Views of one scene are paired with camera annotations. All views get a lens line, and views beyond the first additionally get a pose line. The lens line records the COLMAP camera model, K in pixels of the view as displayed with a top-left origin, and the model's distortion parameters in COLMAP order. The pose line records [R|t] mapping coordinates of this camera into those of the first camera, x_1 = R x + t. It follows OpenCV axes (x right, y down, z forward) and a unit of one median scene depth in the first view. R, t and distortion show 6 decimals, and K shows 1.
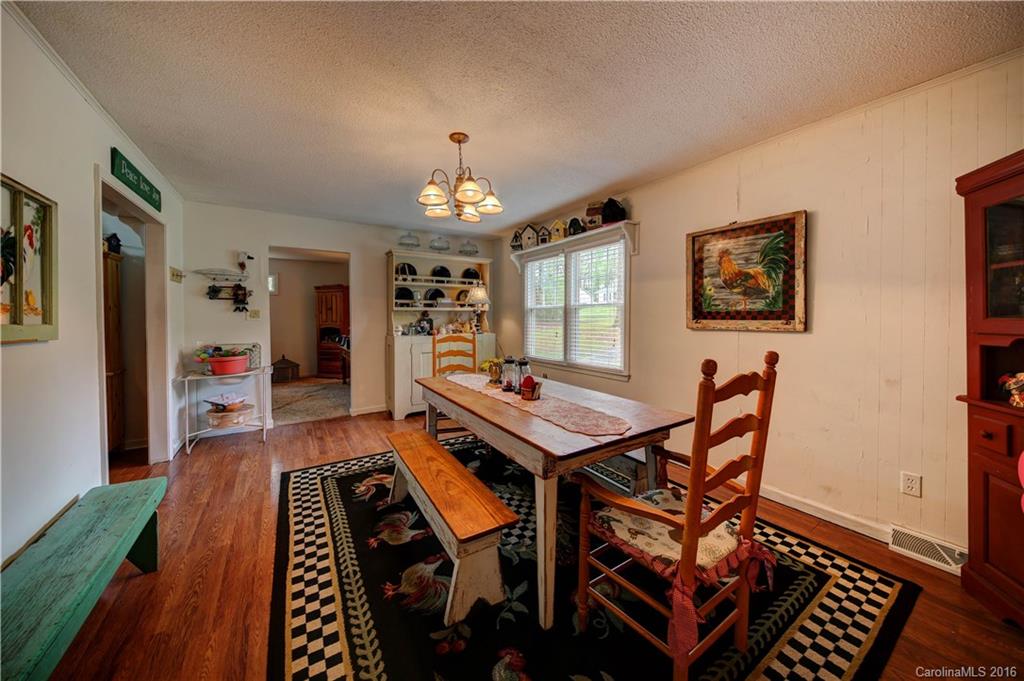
lens RADIAL K [[348.8, 0, 514.8], [0, 348.8, 318.4], [0, 0, 1]] dist [-0.000710, -0.000234]
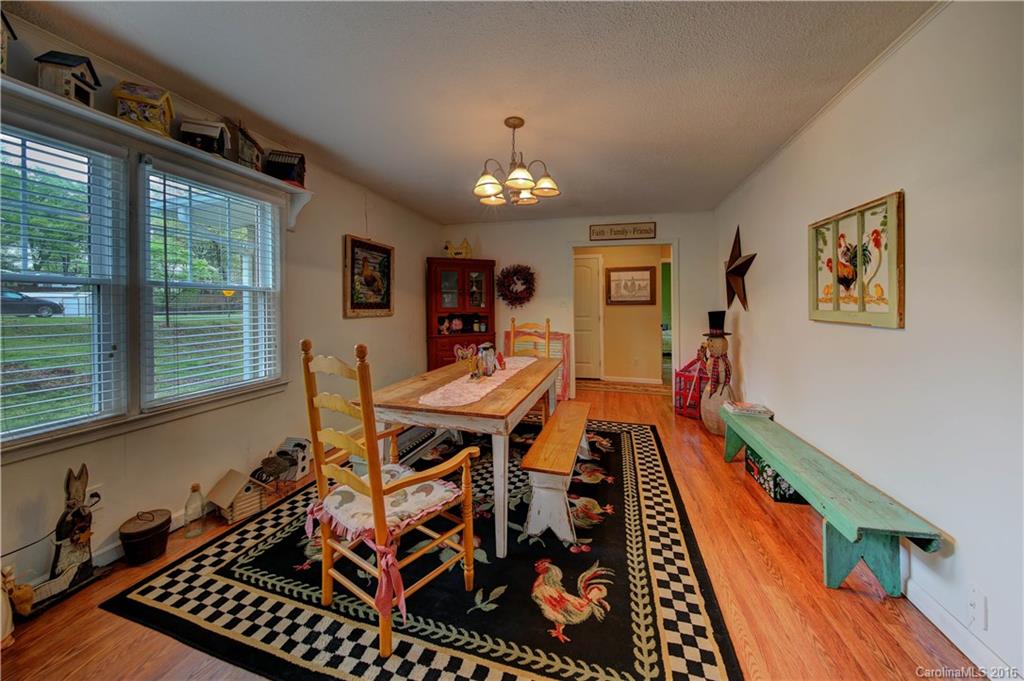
lens RADIAL K [[351.8, 0, 511.9], [0, 351.8, 305.2], [0, 0, 1]] dist [0.000054, -0.000102]
pose [[-0.661755, 0.000995, 0.749720, -0.862480], [0.000646, 1.000000, -0.000757, -0.011432], [-0.749720, -0.000016, -0.661755, 1.630640]]
